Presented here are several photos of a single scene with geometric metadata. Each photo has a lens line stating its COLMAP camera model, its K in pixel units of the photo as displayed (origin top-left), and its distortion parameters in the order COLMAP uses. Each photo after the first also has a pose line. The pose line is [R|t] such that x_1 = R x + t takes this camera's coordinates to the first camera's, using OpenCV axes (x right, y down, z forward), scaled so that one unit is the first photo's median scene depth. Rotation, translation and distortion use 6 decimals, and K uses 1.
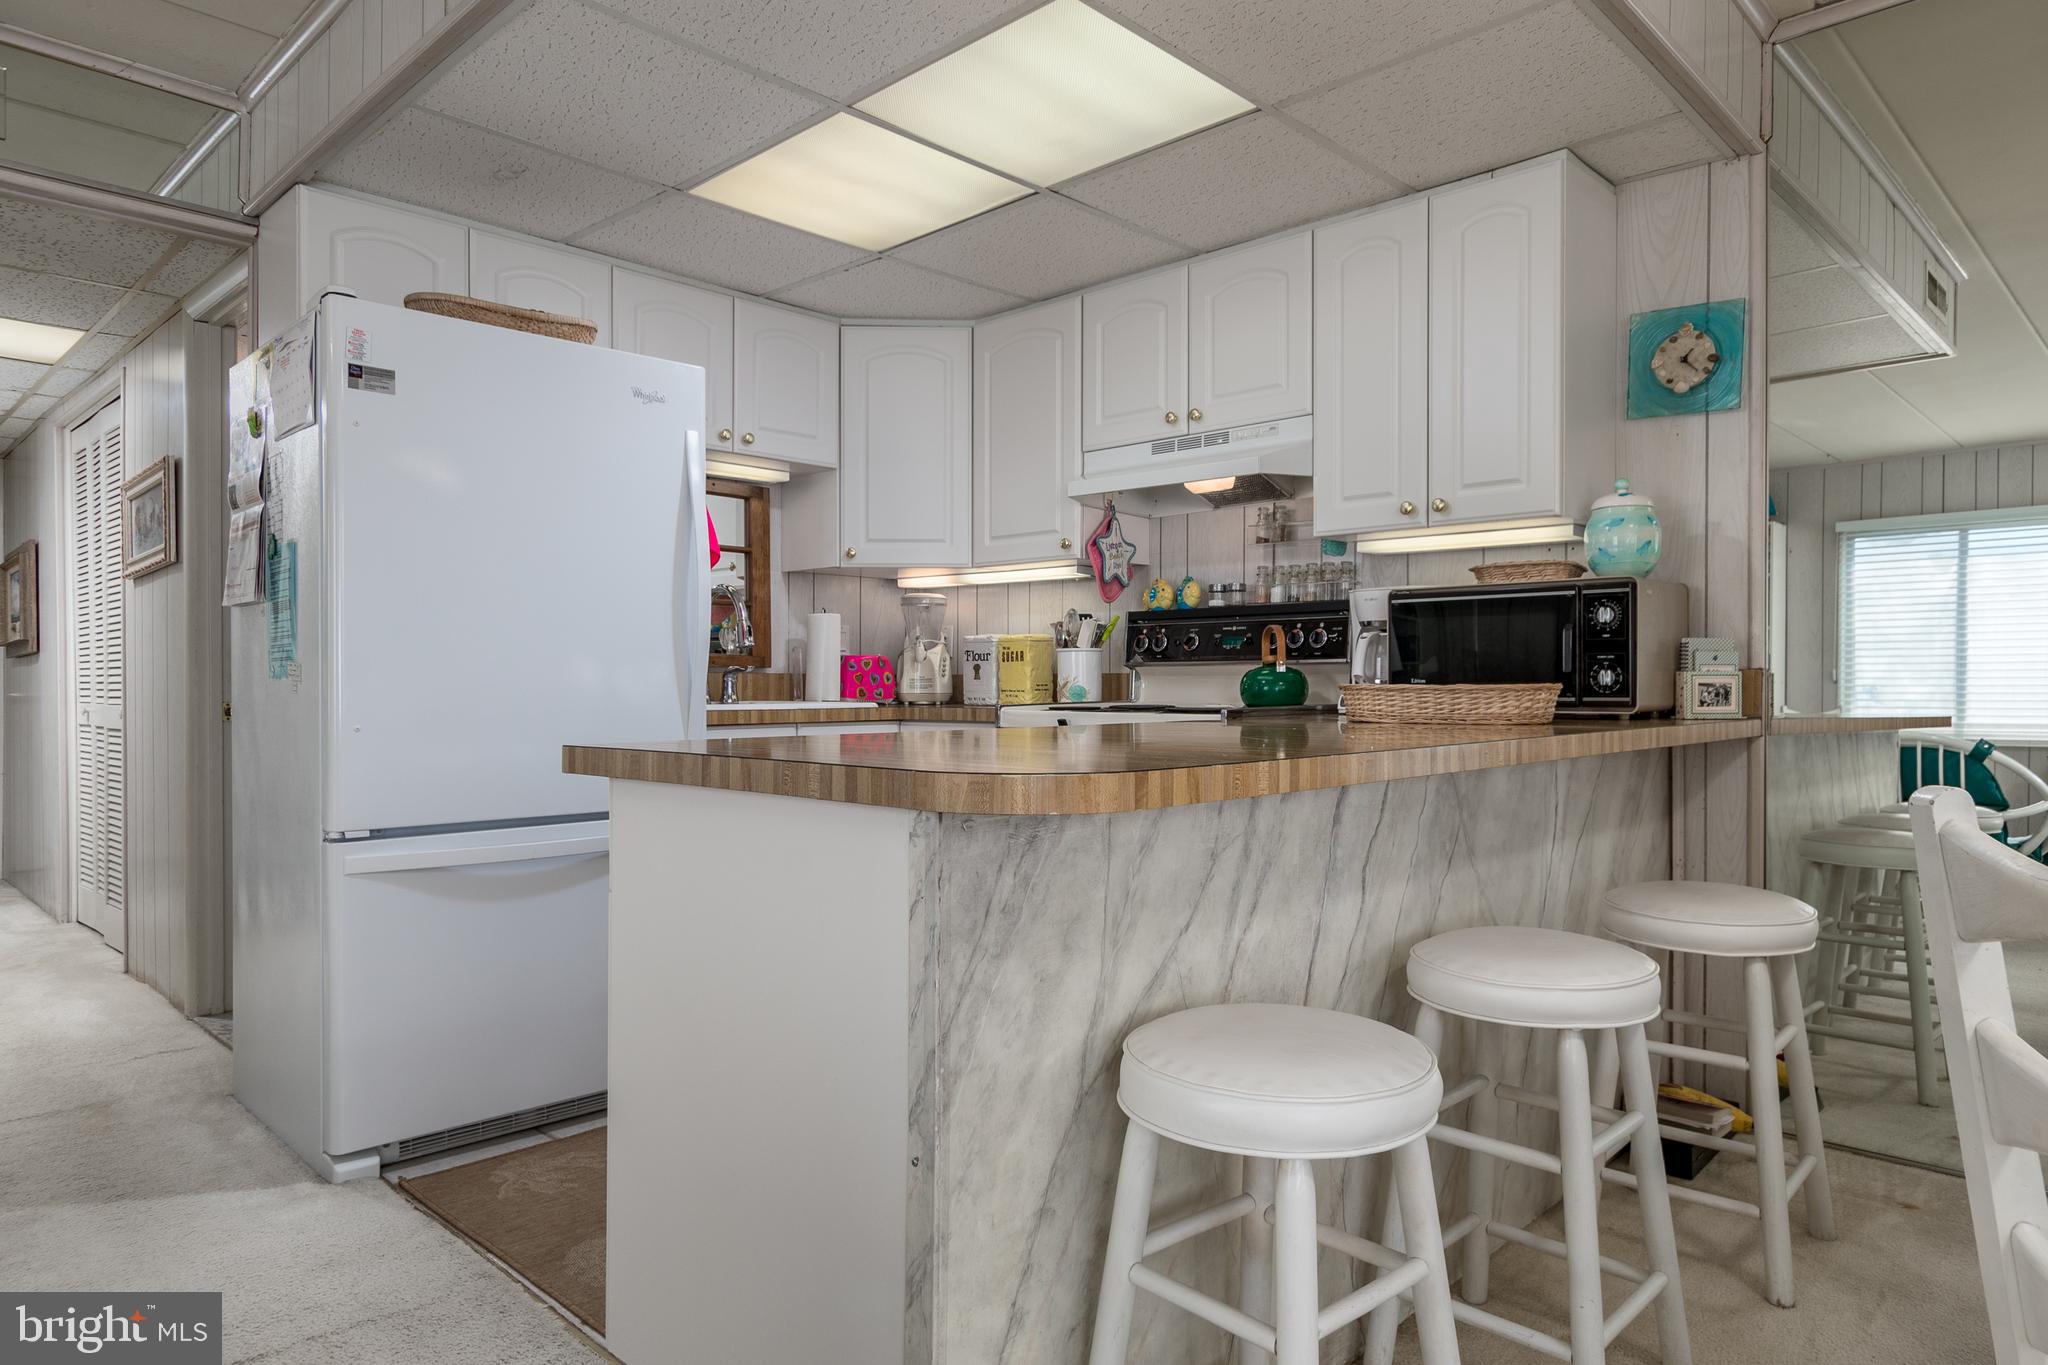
lens RADIAL K [[1279.7, 0, 1041.9], [0, 1279.7, 683.7], [0, 0, 1]] dist [0.023696, -0.000216]
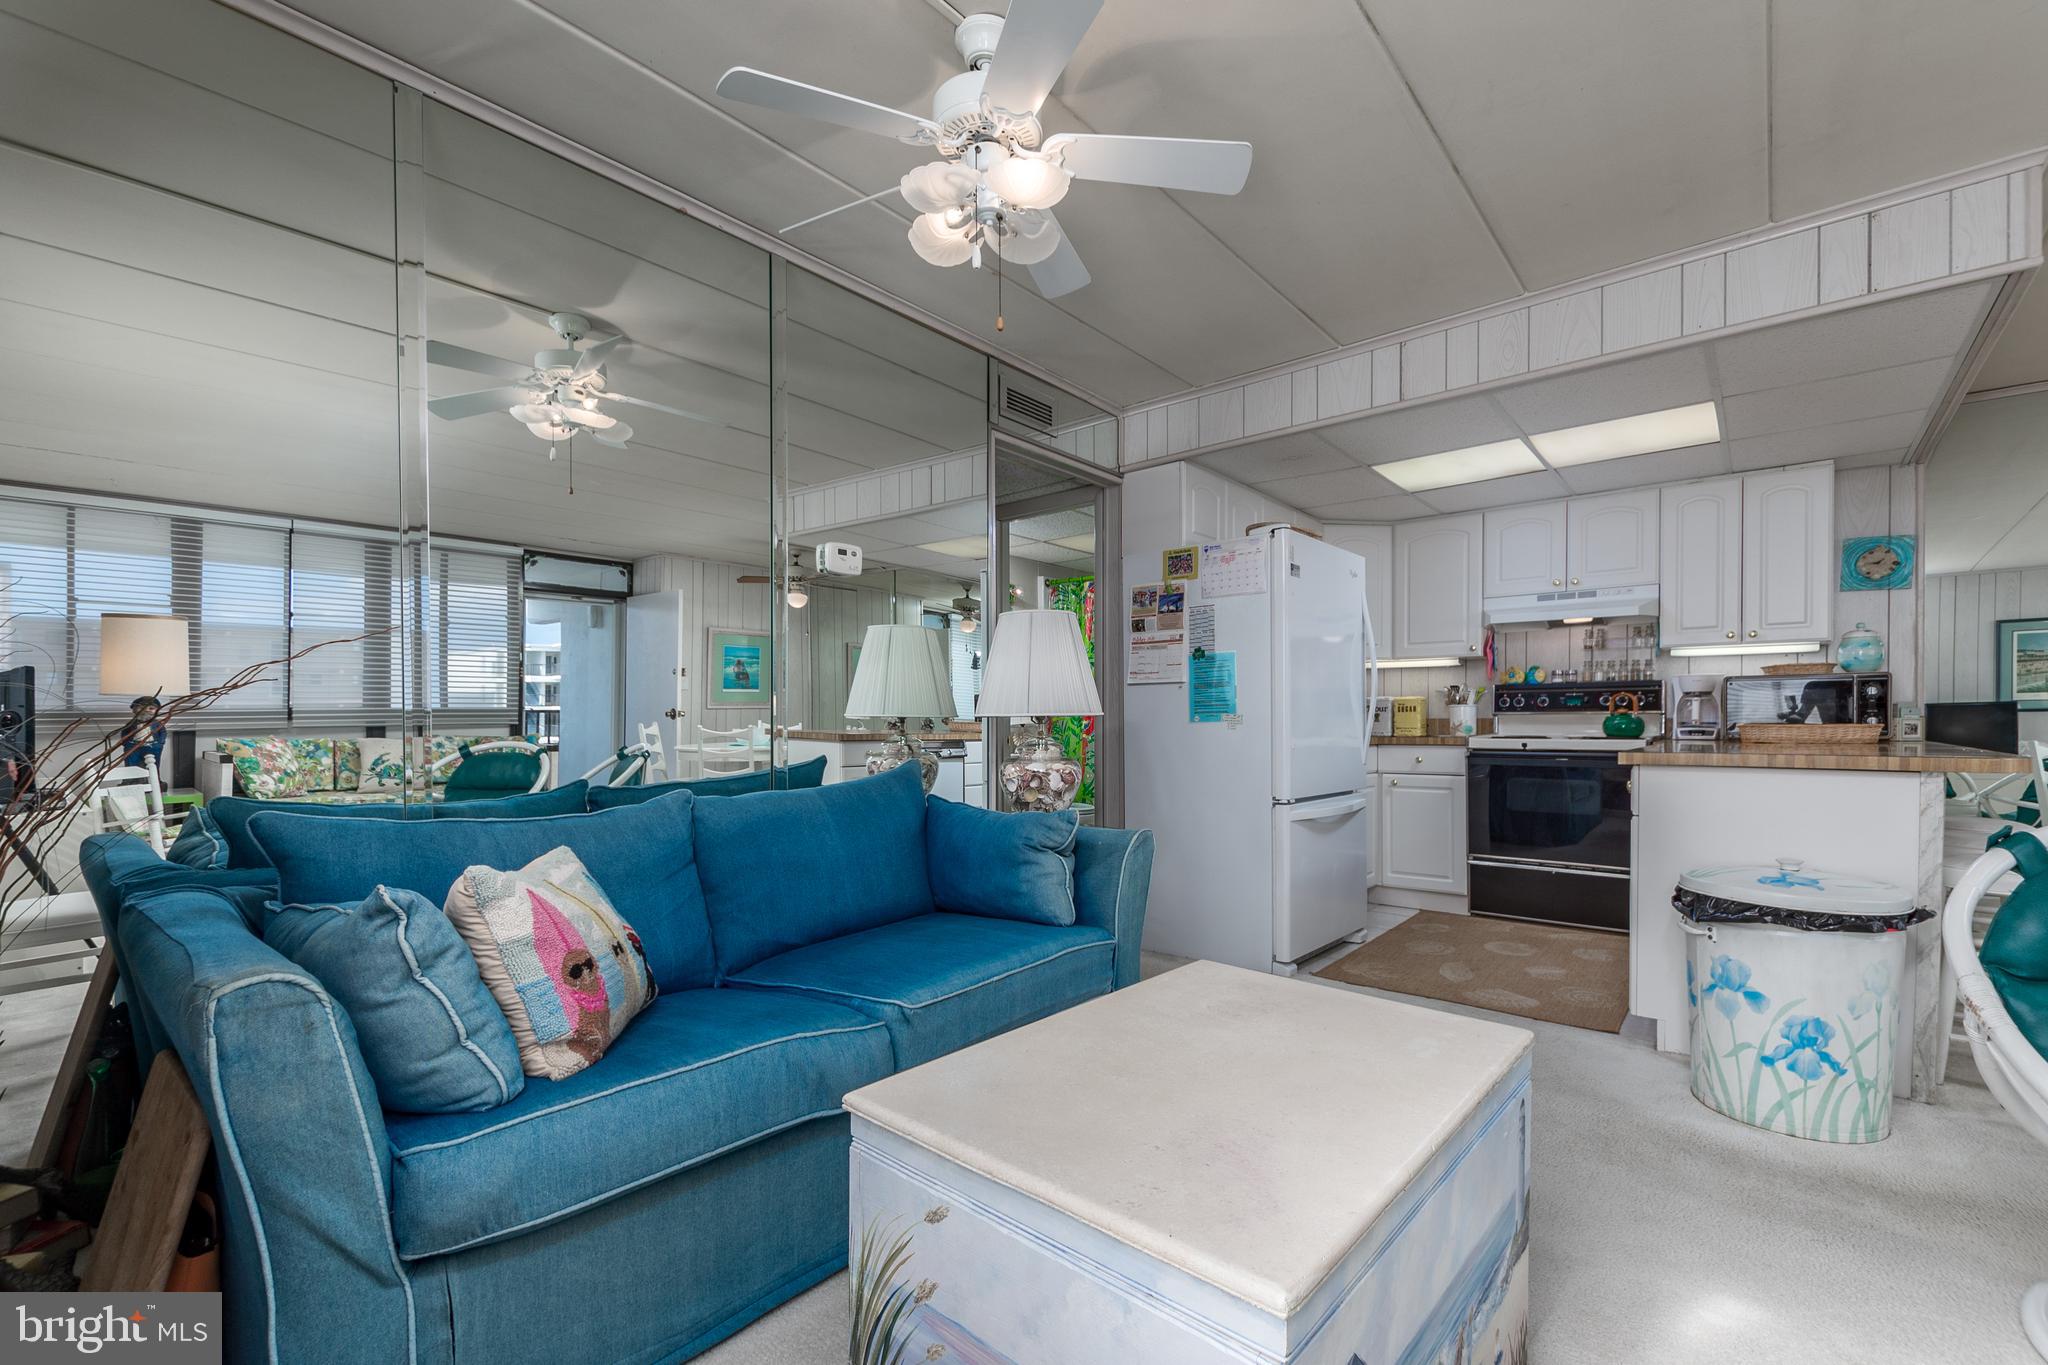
lens RADIAL K [[889.8, 0, 1023.7], [0, 889.8, 729.8], [0, 0, 1]] dist [0.003621, -0.001737]
pose [[0.997964, -0.002884, 0.063719, -0.734509], [0.002426, 0.999971, 0.007277, -0.003123], [-0.063739, -0.007108, 0.997941, -0.245639]]
